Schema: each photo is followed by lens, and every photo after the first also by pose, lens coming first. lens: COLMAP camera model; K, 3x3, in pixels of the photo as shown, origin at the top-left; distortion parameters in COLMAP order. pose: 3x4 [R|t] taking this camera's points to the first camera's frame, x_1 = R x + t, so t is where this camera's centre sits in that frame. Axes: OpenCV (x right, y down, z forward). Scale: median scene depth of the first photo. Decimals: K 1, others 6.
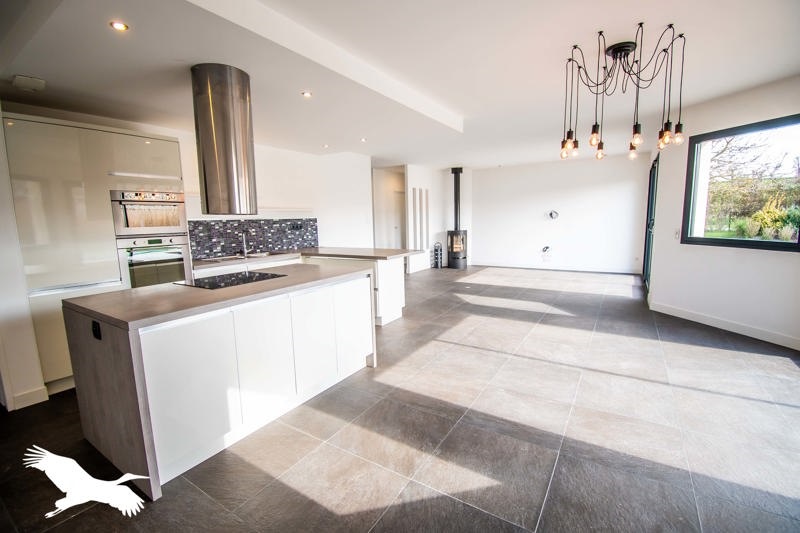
lens RADIAL K [[352.2, 0, 400.0], [0, 352.2, 266.5], [0, 0, 1]] dist [0.020687, -0.028599]
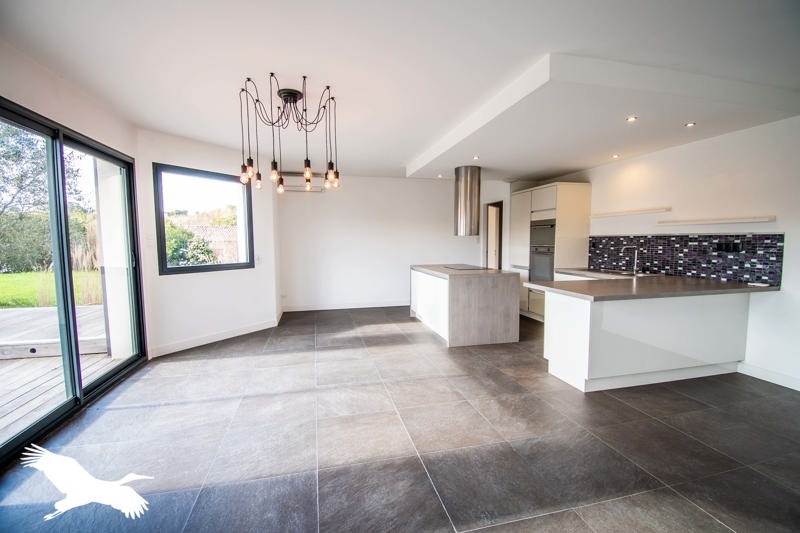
lens RADIAL K [[352.2, 0, 400.0], [0, 352.2, 266.5], [0, 0, 1]] dist [0.020687, -0.028599]
pose [[-0.693040, 0.082841, -0.716123, 0.740536], [-0.074820, 0.979745, 0.185745, -0.191164], [0.717006, 0.182309, -0.672805, 1.263767]]
